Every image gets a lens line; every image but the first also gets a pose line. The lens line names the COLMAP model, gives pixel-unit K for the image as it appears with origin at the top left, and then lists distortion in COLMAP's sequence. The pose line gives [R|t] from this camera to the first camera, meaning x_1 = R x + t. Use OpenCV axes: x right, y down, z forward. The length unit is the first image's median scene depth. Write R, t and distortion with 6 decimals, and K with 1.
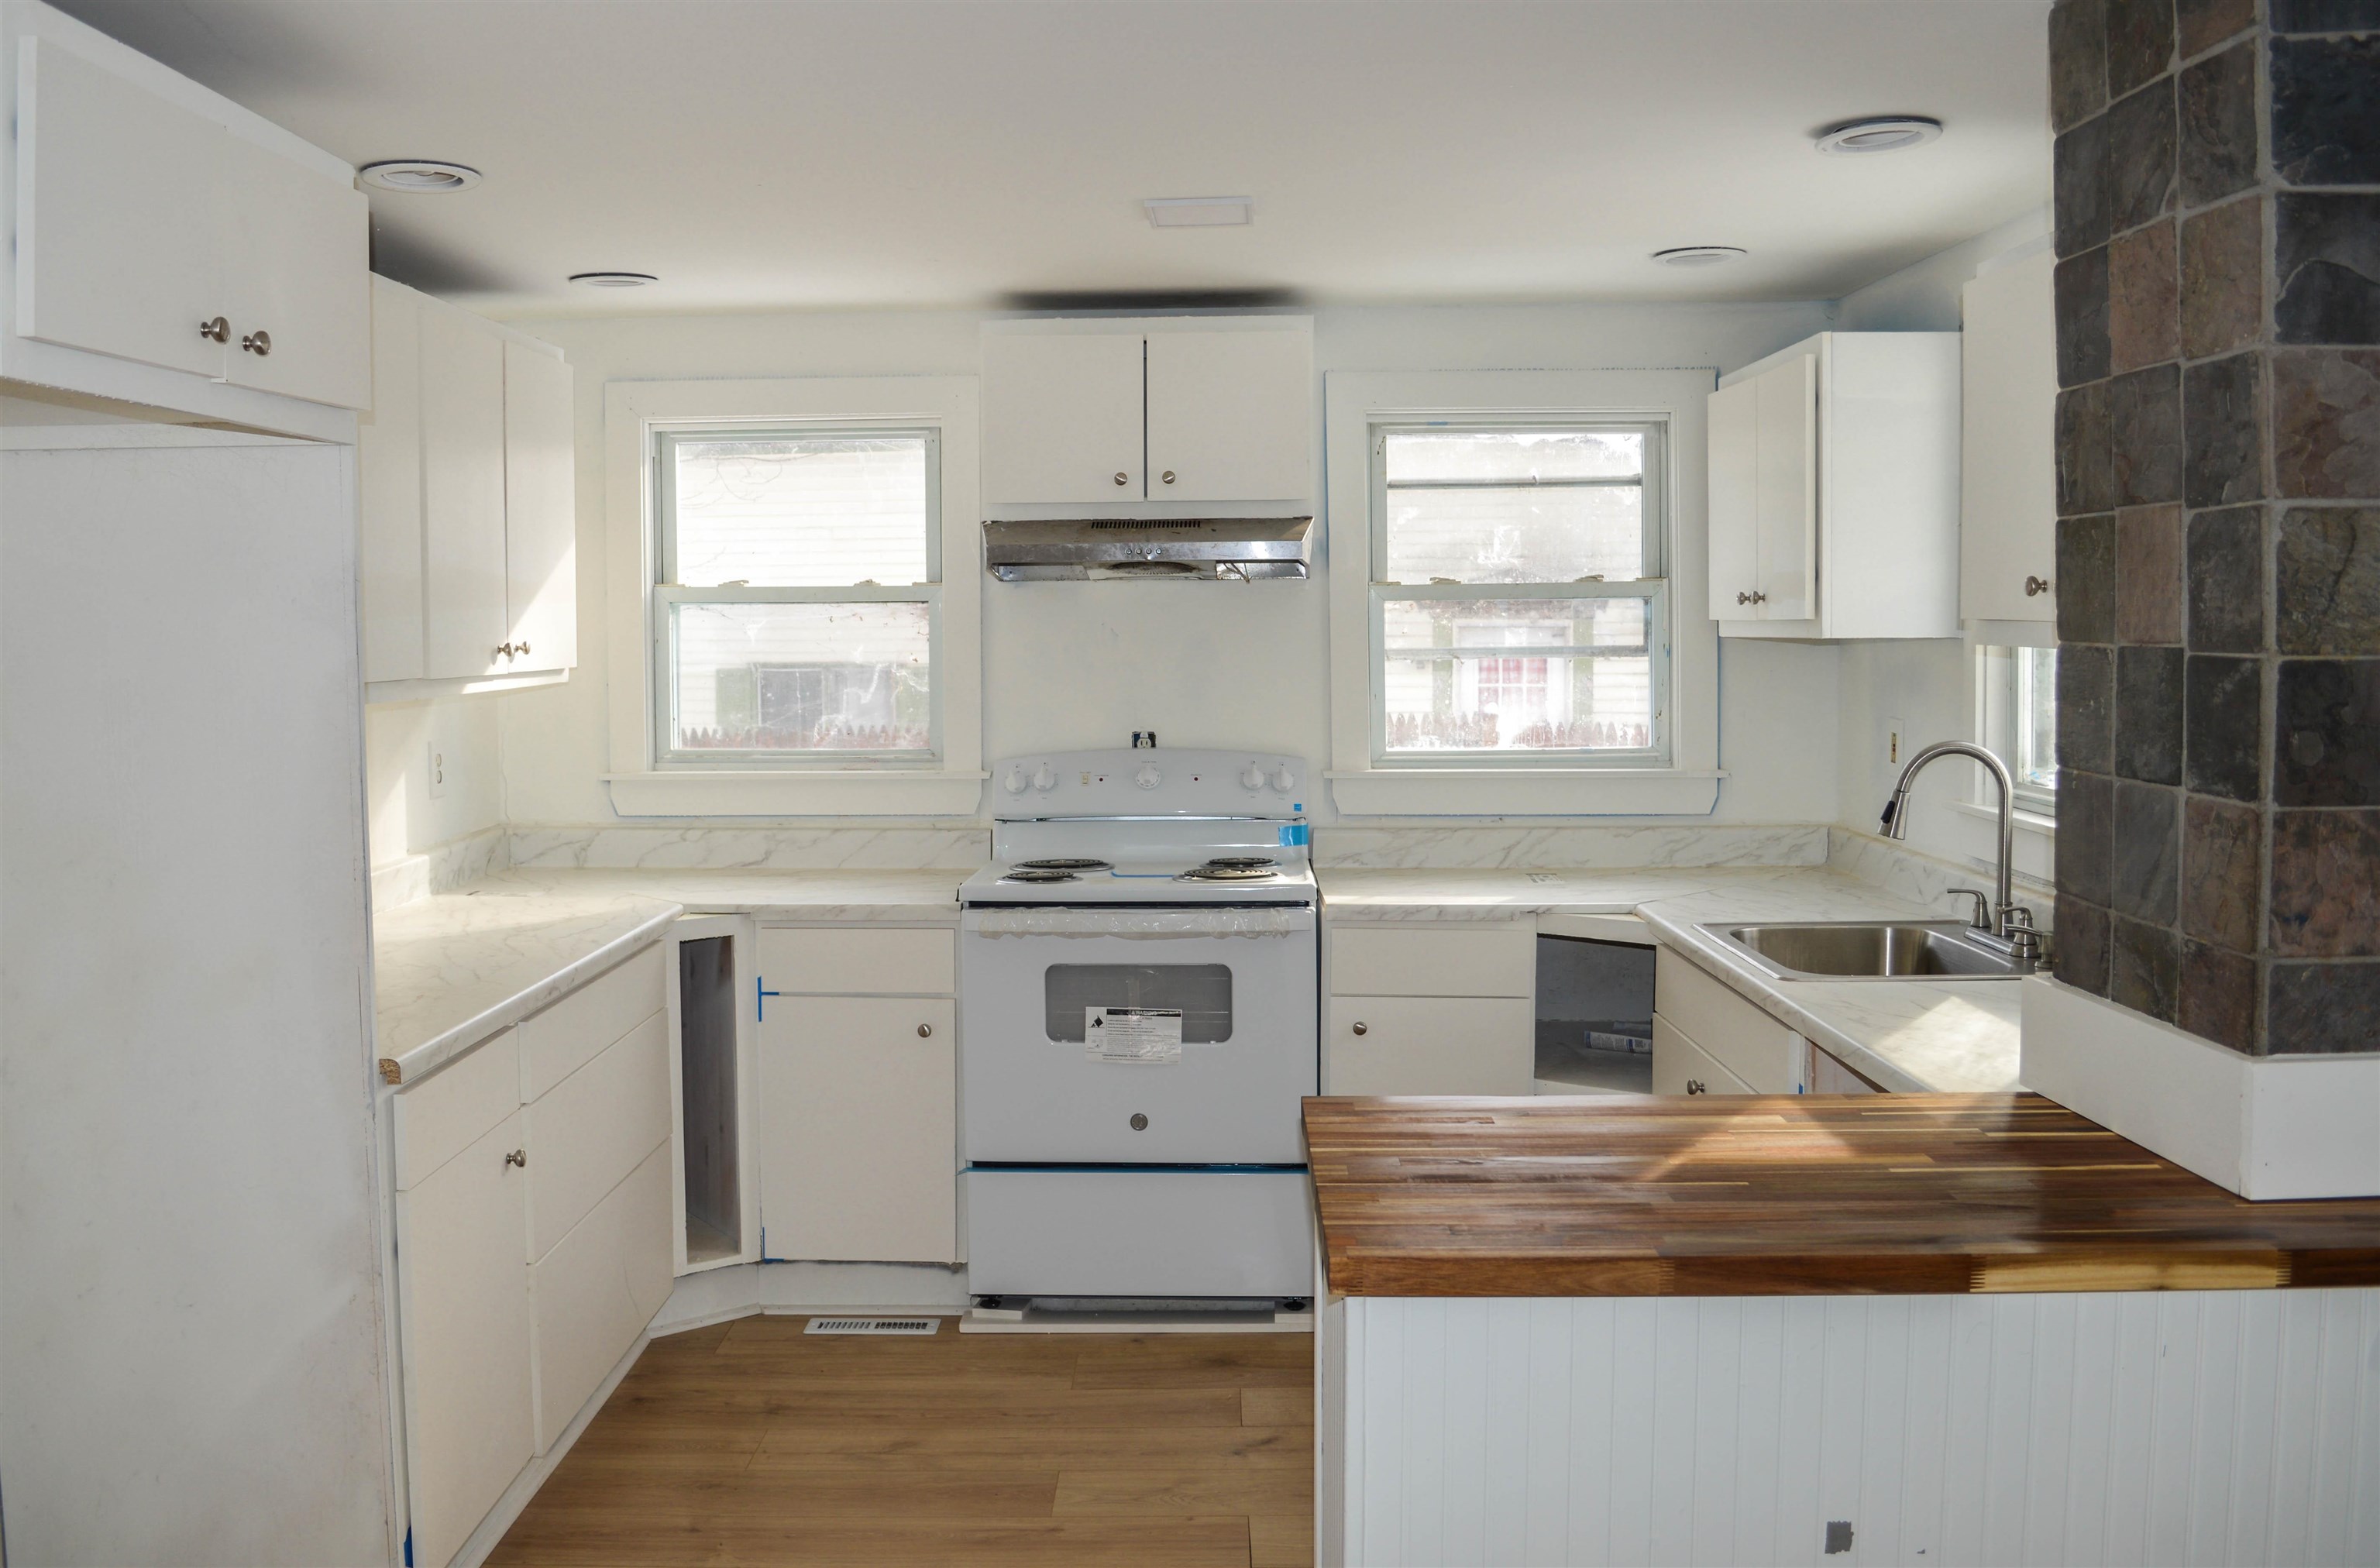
lens RADIAL K [[1935.1, 0, 1175.7], [0, 1935.1, 761.0], [0, 0, 1]] dist [-0.064314, -0.001806]
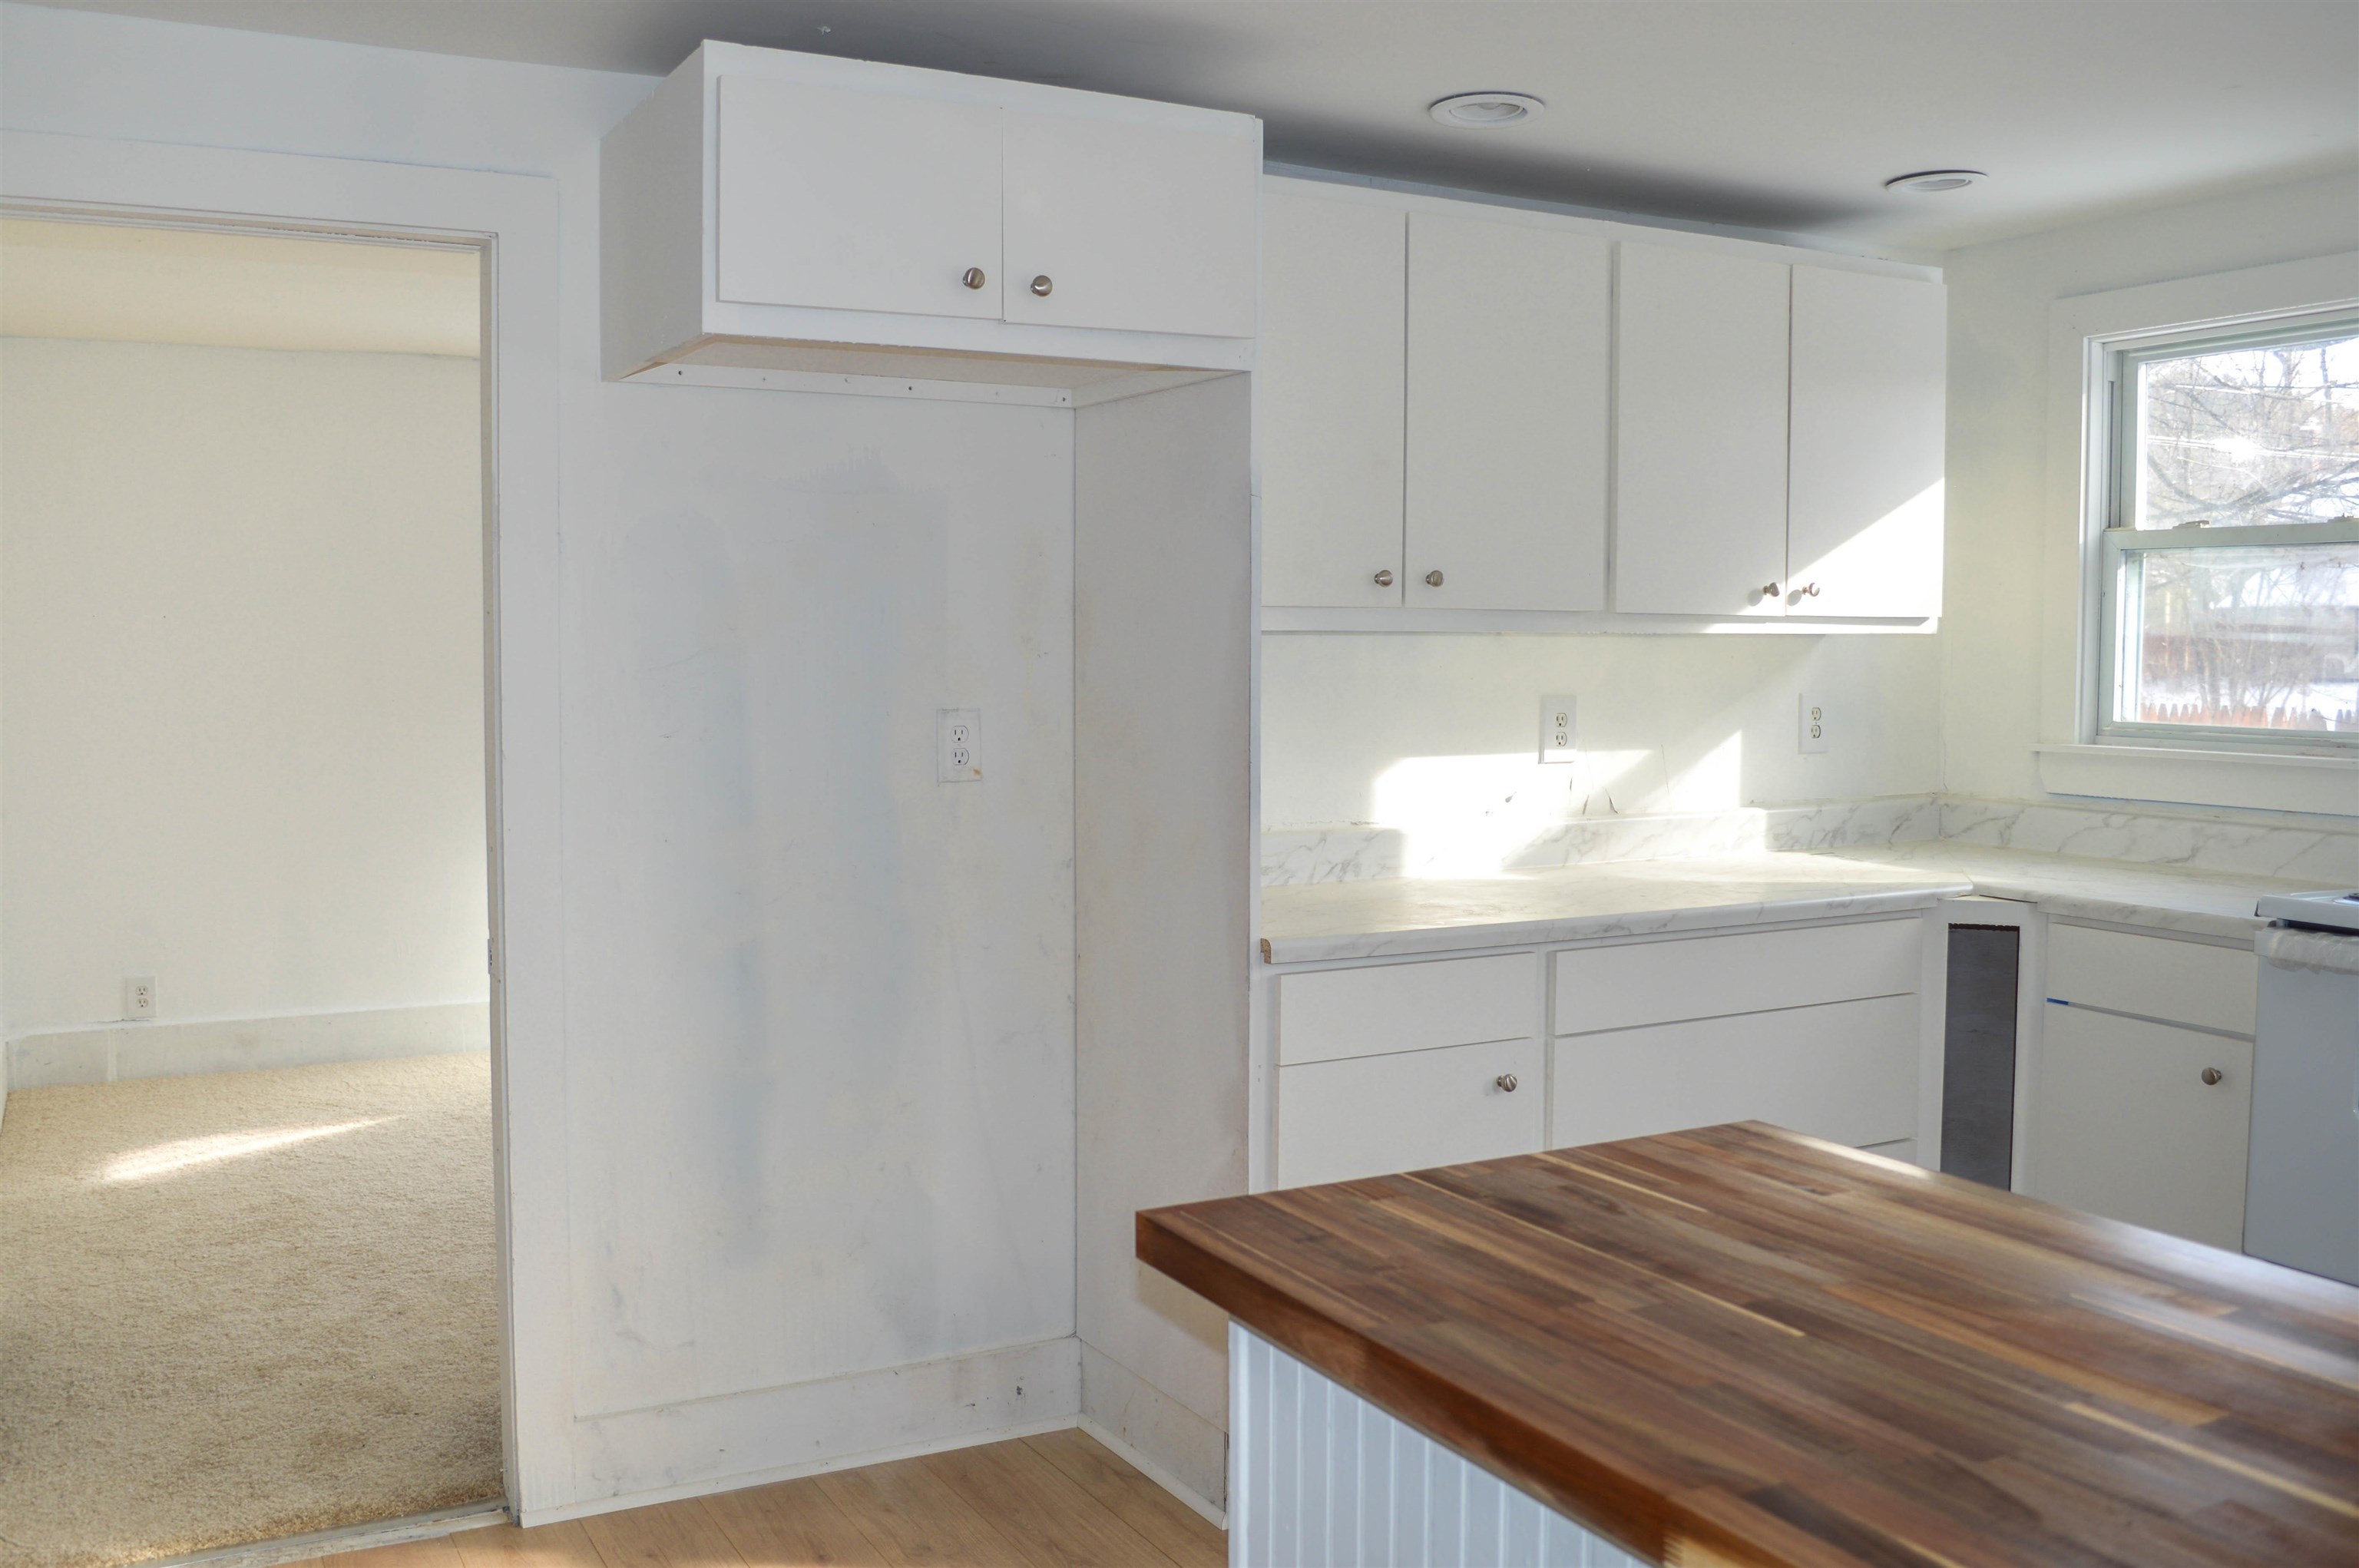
lens RADIAL K [[1980.7, 0, 1178.5], [0, 1980.7, 791.2], [0, 0, 1]] dist [-0.076008, -0.013177]
pose [[0.507107, 0.068339, -0.859169, 0.319422], [-0.063120, 0.997119, 0.042056, 0.017794], [0.859569, 0.032904, 0.509960, 0.235223]]
